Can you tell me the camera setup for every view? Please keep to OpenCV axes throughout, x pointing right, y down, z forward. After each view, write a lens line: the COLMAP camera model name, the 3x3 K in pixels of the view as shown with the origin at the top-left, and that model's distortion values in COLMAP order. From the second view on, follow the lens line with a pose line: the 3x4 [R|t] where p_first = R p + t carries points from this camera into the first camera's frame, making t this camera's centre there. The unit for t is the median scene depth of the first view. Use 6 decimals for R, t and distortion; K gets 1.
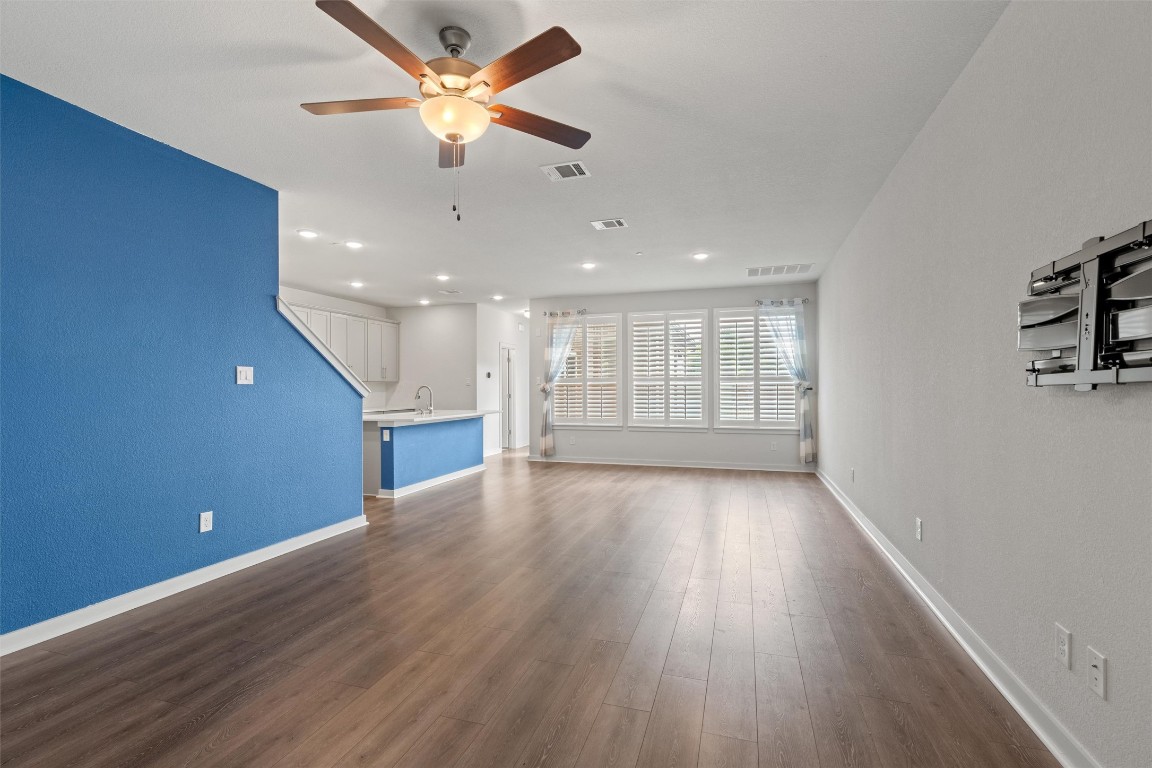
lens RADIAL K [[519.4, 0, 578.1], [0, 519.4, 387.9], [0, 0, 1]] dist [-0.000295, -0.000001]
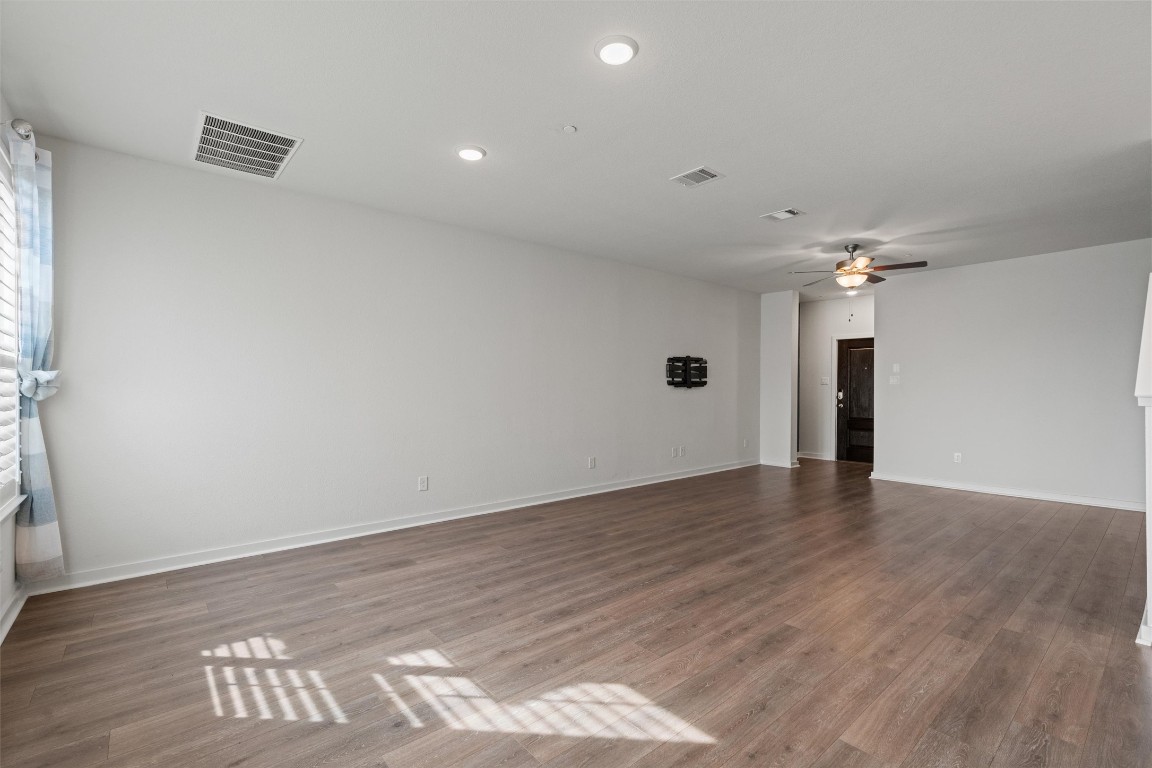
lens RADIAL K [[519.4, 0, 578.1], [0, 519.4, 387.9], [0, 0, 1]] dist [-0.000295, -0.000001]
pose [[-0.850246, 0.000891, 0.526384, -0.088637], [0.000676, 1.000000, -0.000601, 0.000199], [-0.526385, -0.000156, -0.850247, 1.884316]]
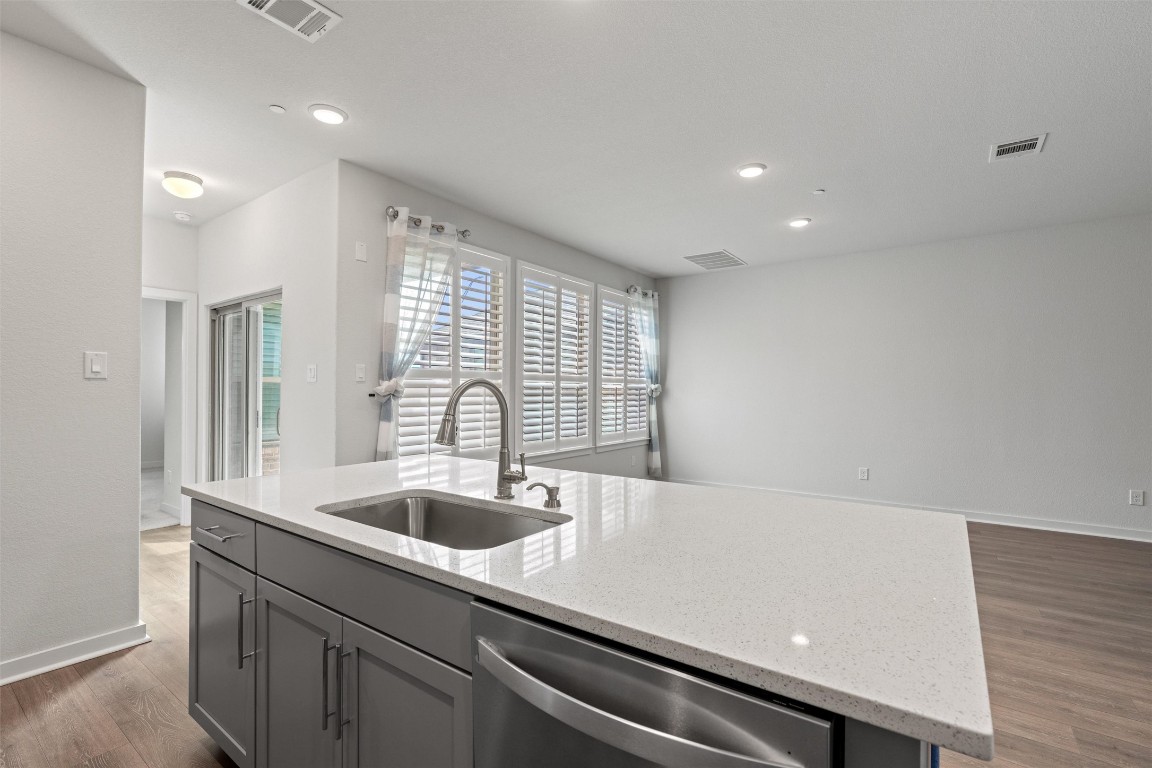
lens RADIAL K [[529.0, 0, 576.0], [0, 529.0, 384.0], [0, 0, 1]] dist [-0.002238, -0.000362]
pose [[0.313888, 0.014832, 0.949344, -0.778385], [-0.006502, 0.999888, -0.013472, -0.001504], [-0.949438, -0.001944, 0.313949, 1.352249]]
